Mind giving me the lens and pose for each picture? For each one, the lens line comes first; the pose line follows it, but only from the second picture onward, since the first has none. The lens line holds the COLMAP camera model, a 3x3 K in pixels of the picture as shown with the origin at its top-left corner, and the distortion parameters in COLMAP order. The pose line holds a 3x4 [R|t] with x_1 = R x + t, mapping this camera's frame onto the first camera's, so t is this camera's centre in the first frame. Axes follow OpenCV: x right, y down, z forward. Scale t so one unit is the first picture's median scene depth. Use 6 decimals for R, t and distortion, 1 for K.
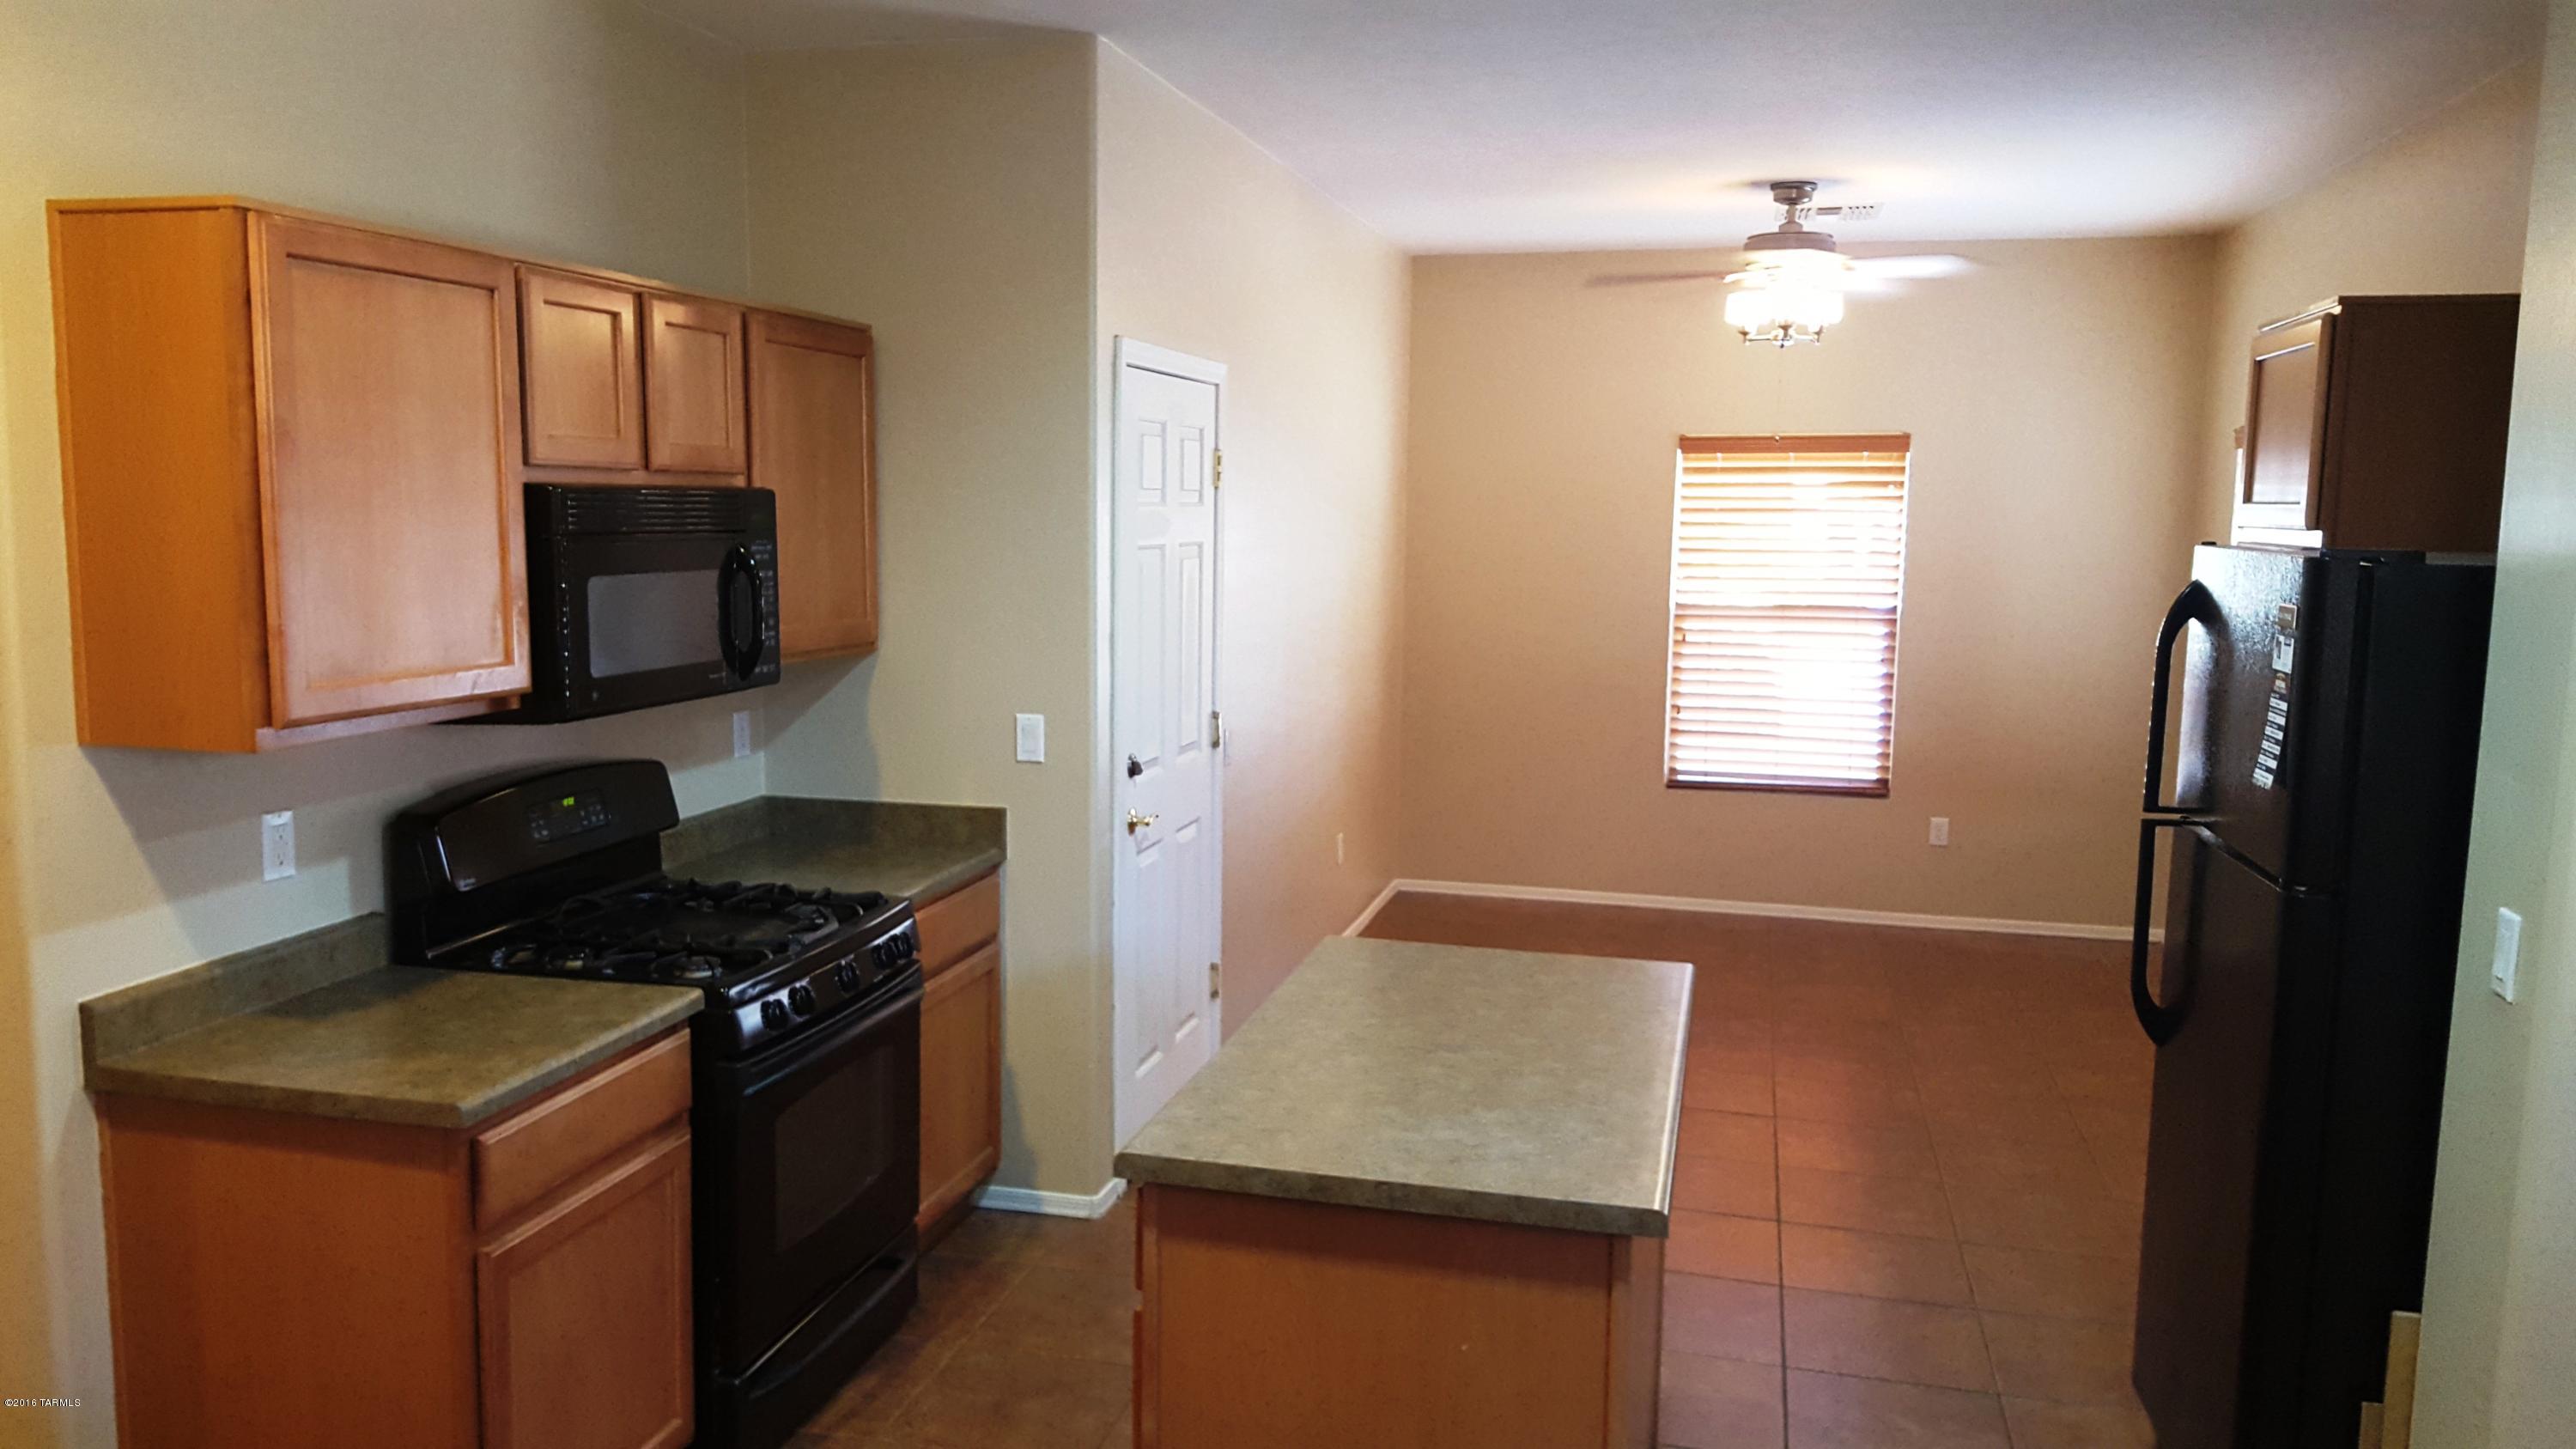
lens RADIAL K [[1894.8, 0, 1242.2], [0, 1894.8, 732.3], [0, 0, 1]] dist [0.186537, -0.295930]
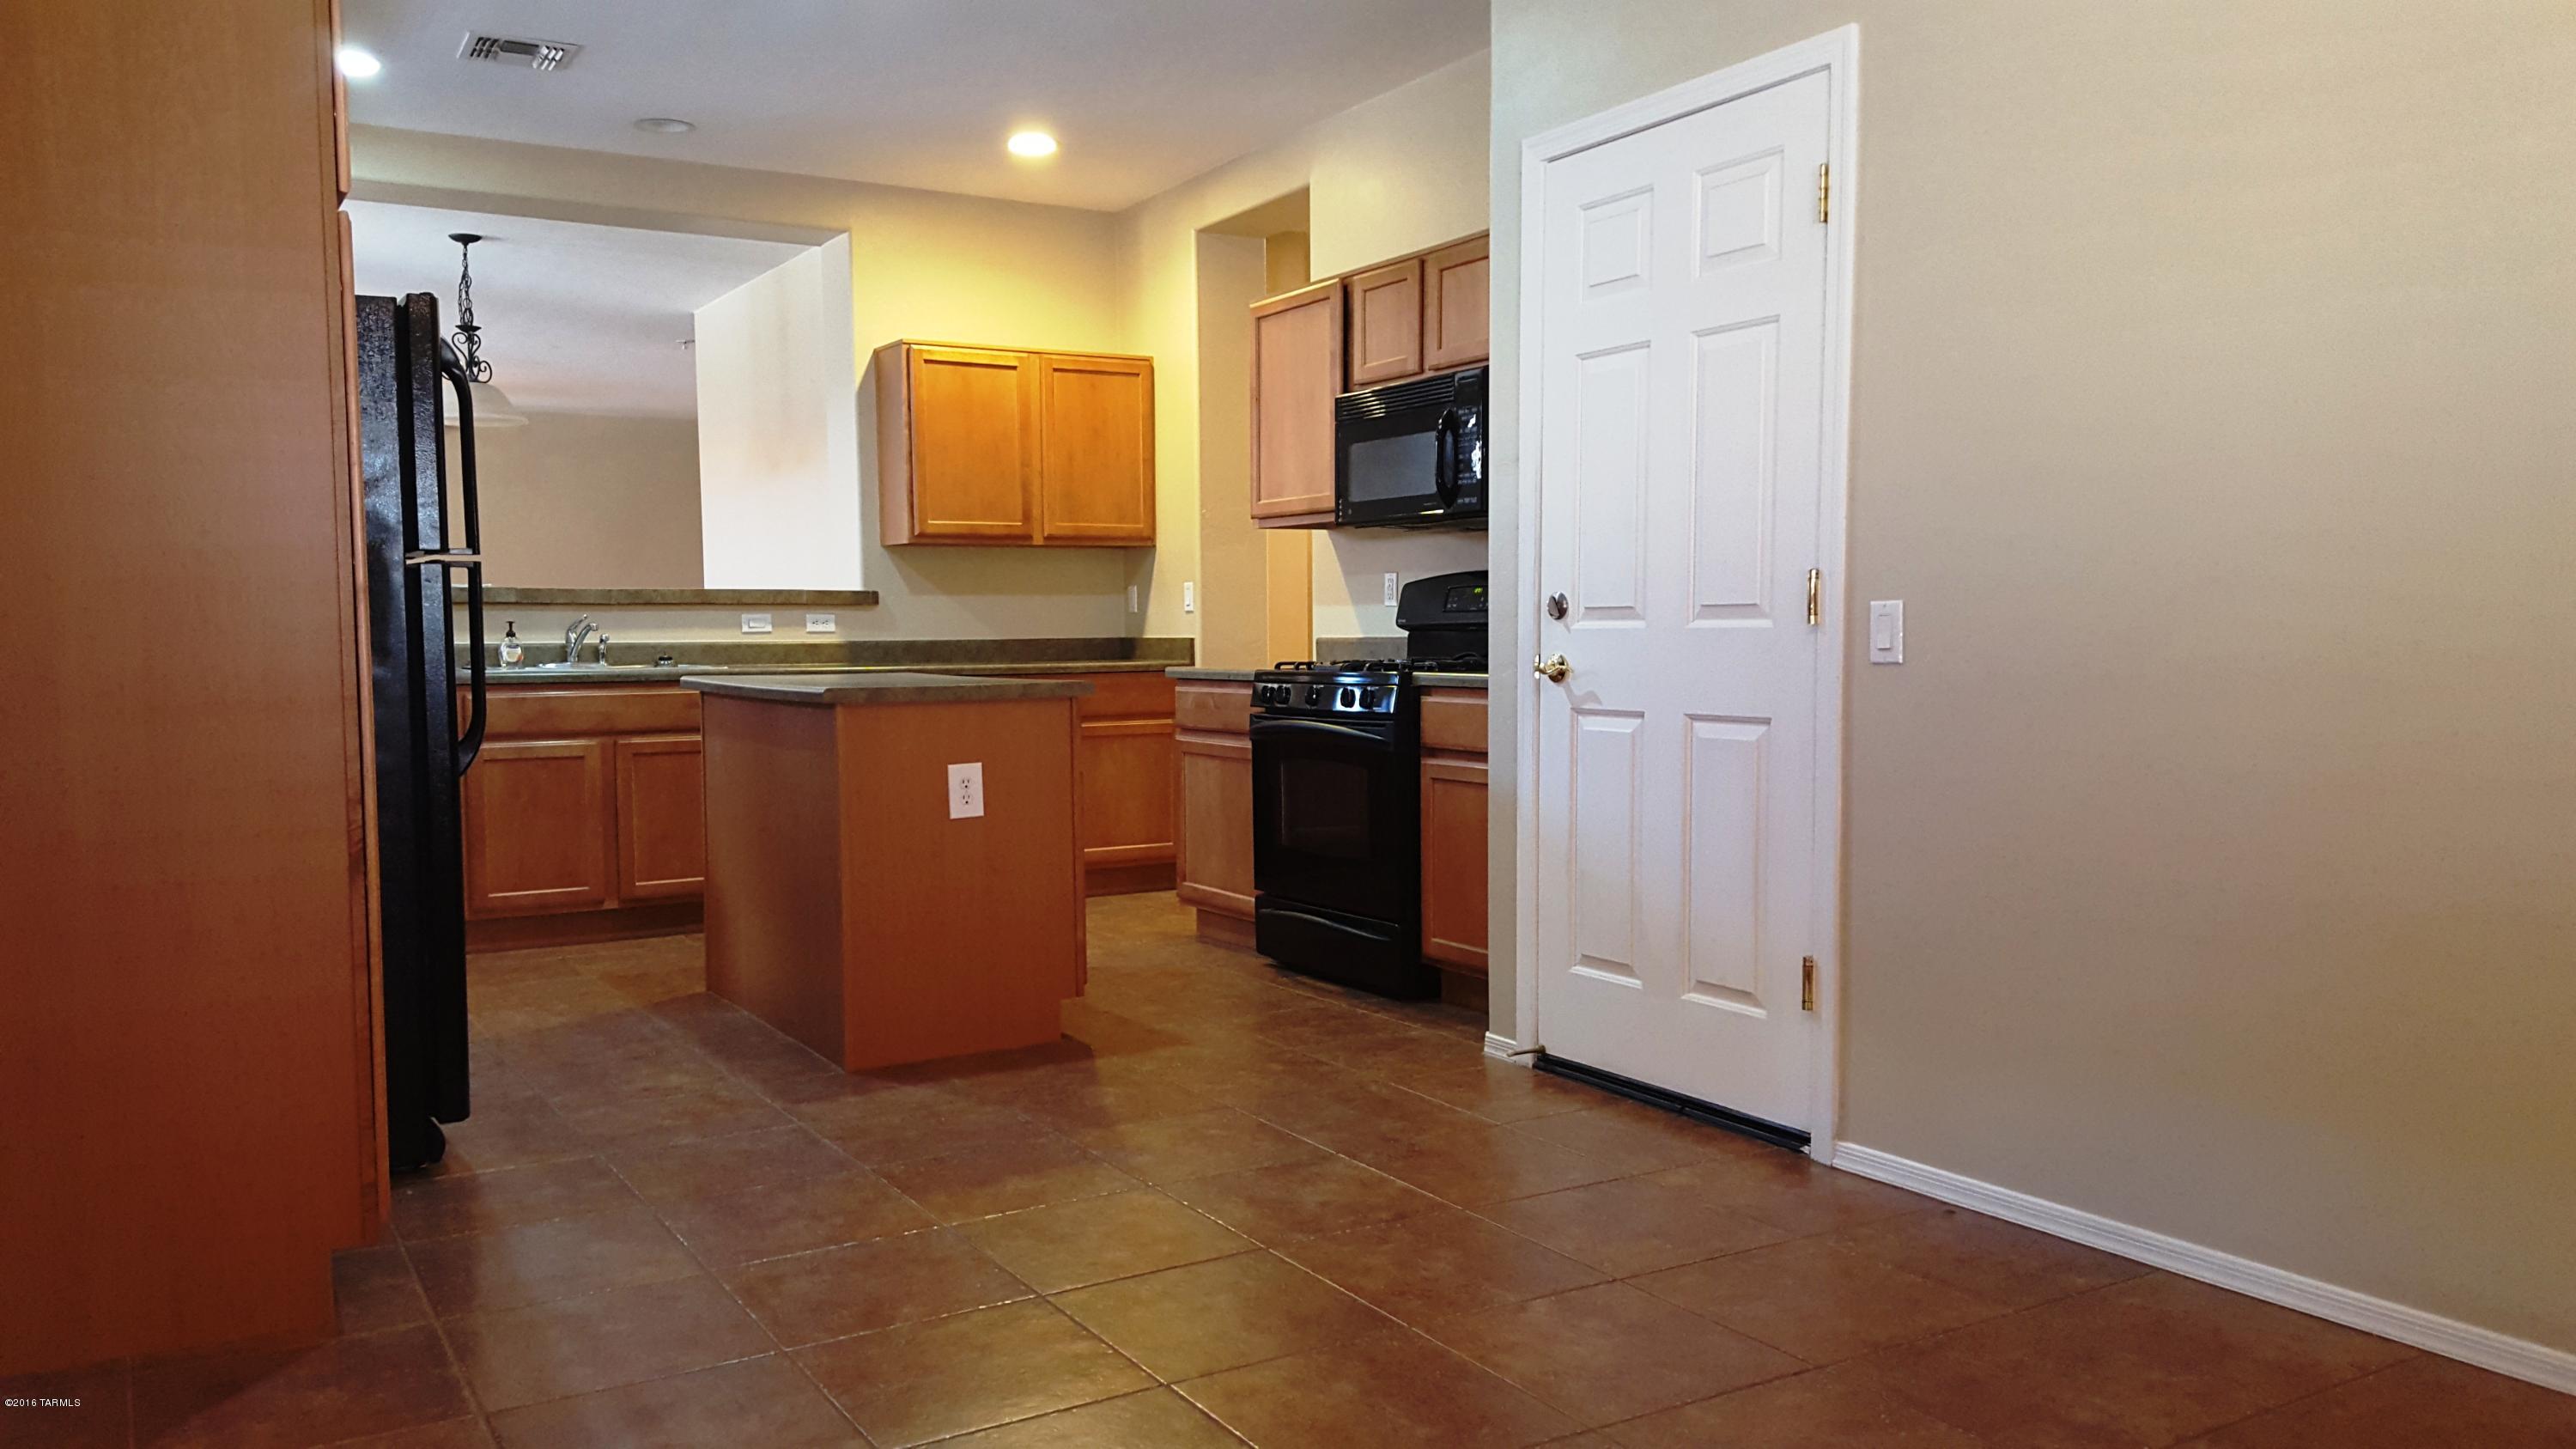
lens RADIAL K [[1920.4, 0, 1239.2], [0, 1920.4, 758.6], [0, 0, 1]] dist [0.157906, -0.283471]
pose [[-0.704254, 0.042497, -0.708675, 0.706110], [-0.085614, 0.985838, 0.144197, -0.030152], [0.704767, 0.162224, -0.690642, 1.552690]]
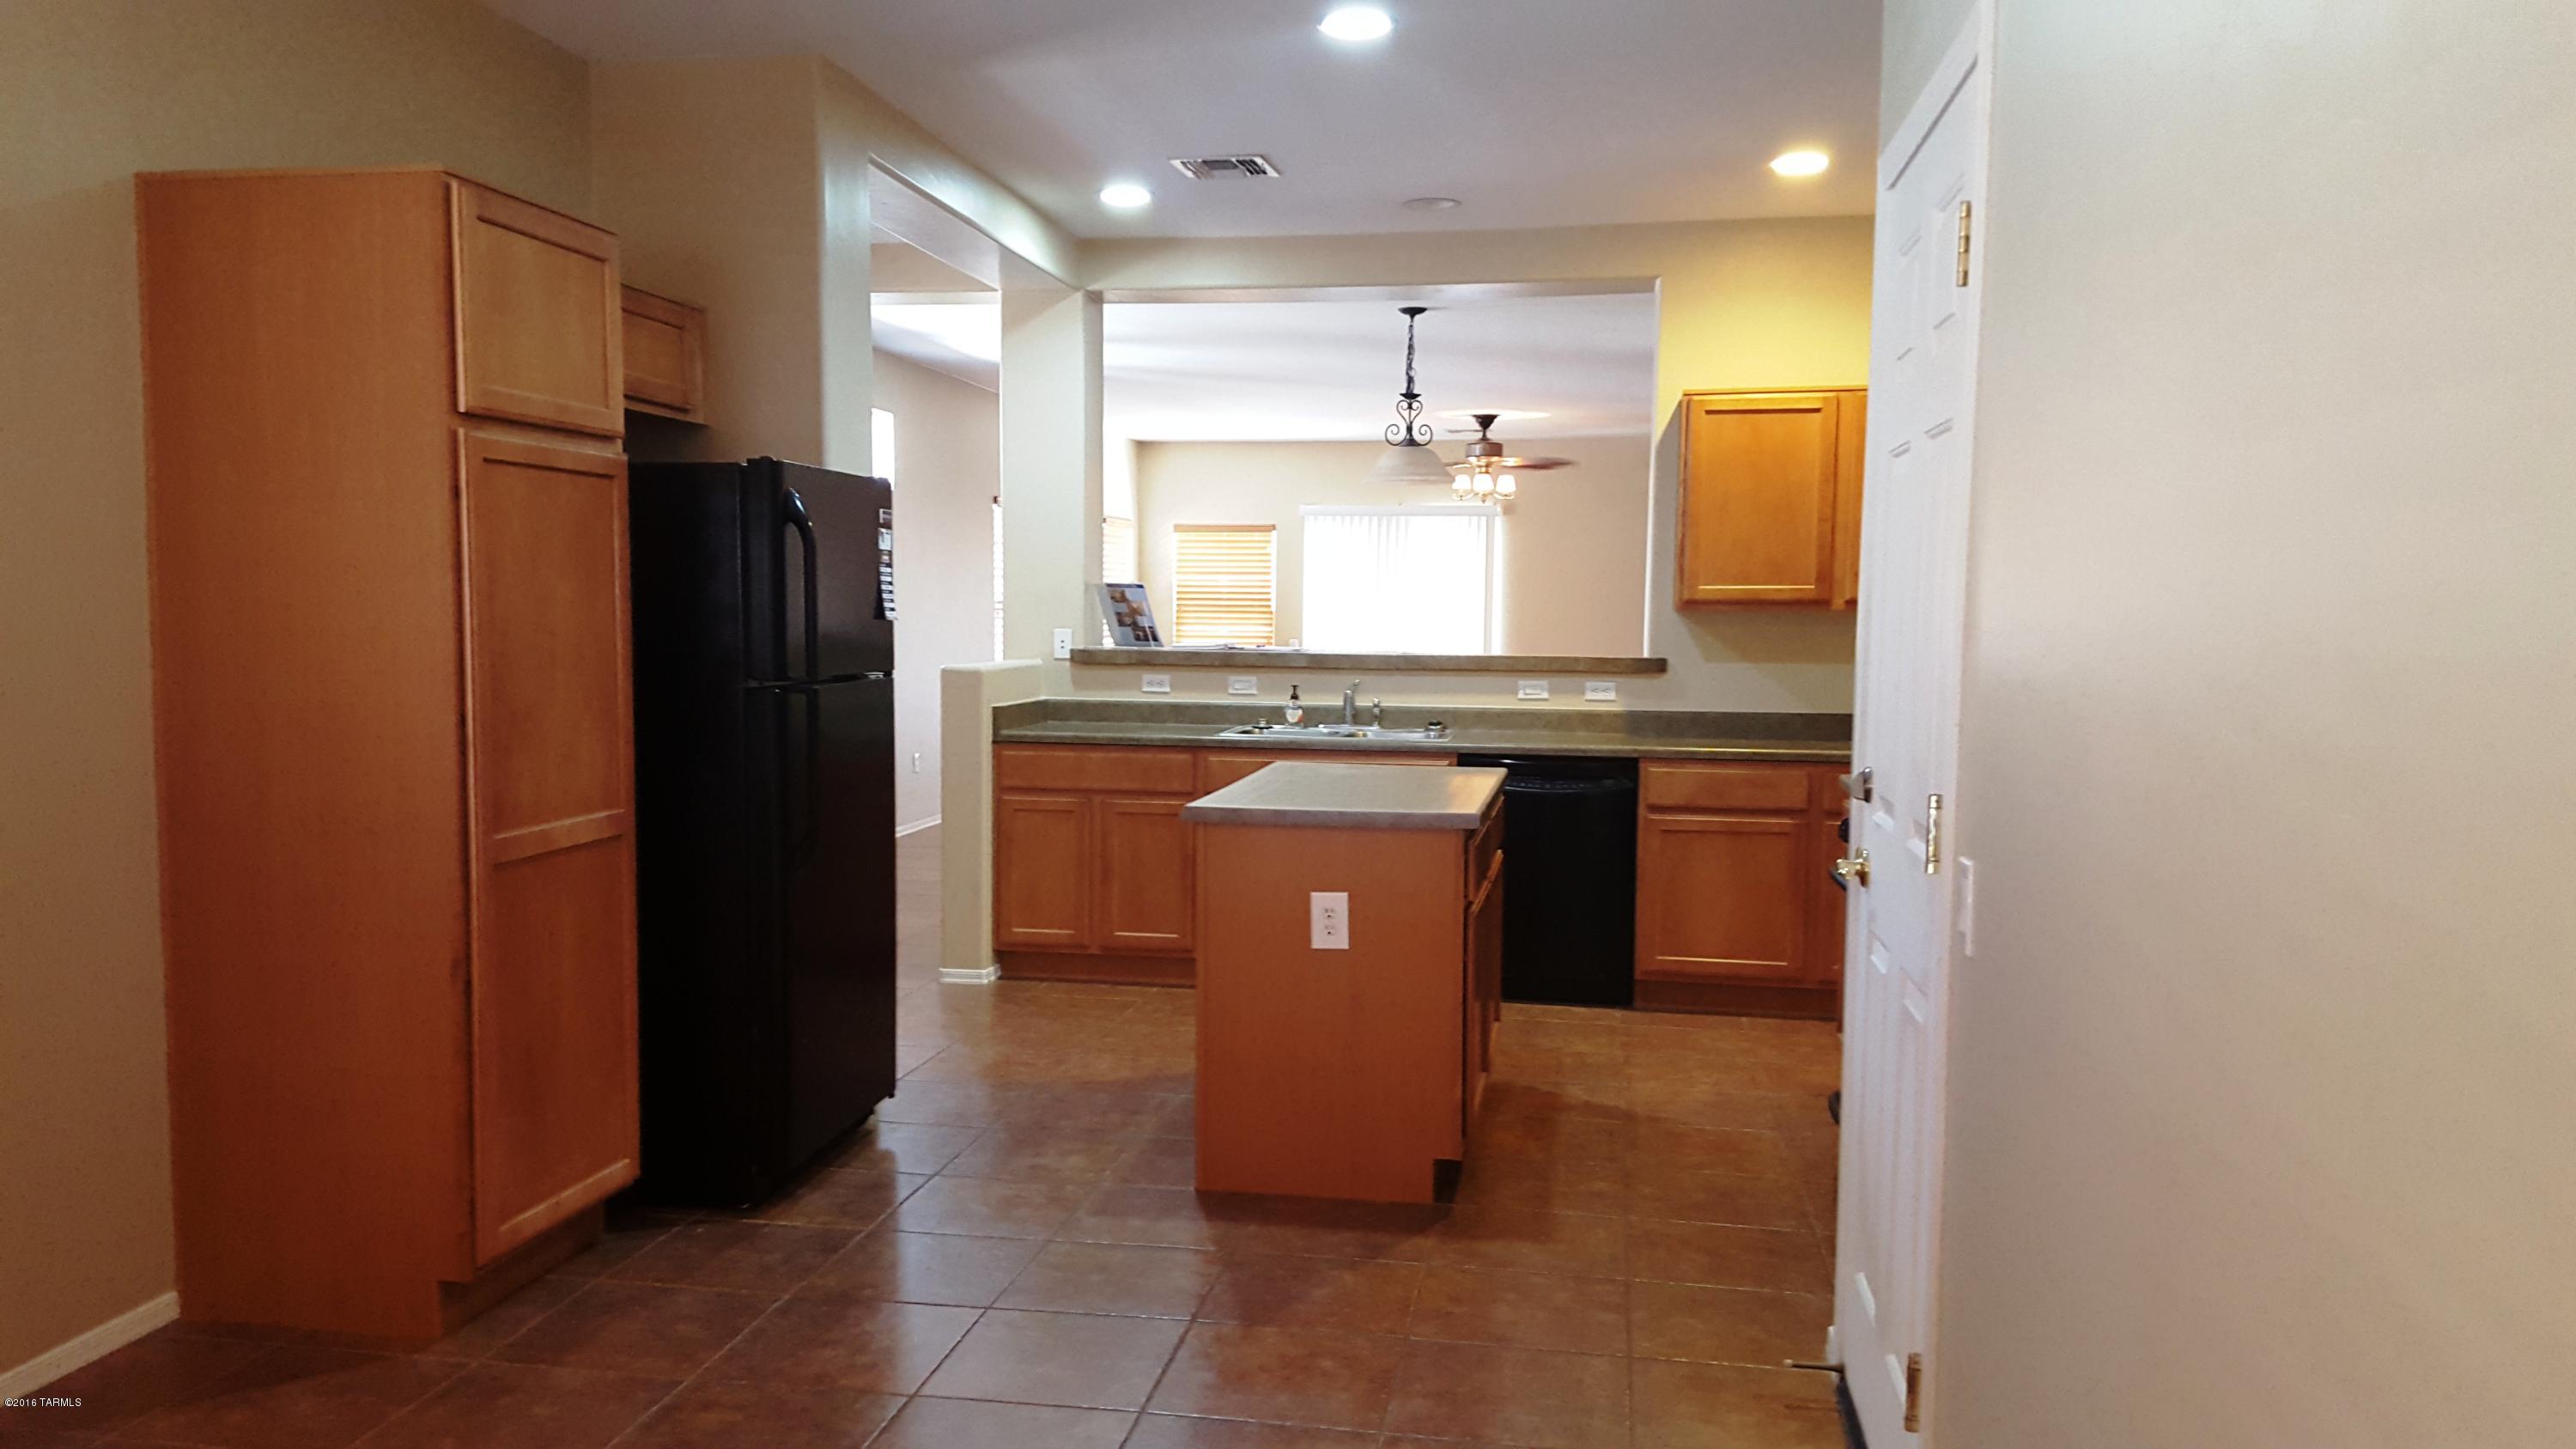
lens RADIAL K [[1920.4, 0, 1239.2], [0, 1920.4, 758.6], [0, 0, 1]] dist [0.157906, -0.283471]
pose [[-0.997454, -0.015978, -0.069504, 0.212276], [-0.029581, 0.979482, 0.199347, -0.122438], [0.064893, 0.200895, -0.977461, 1.670517]]
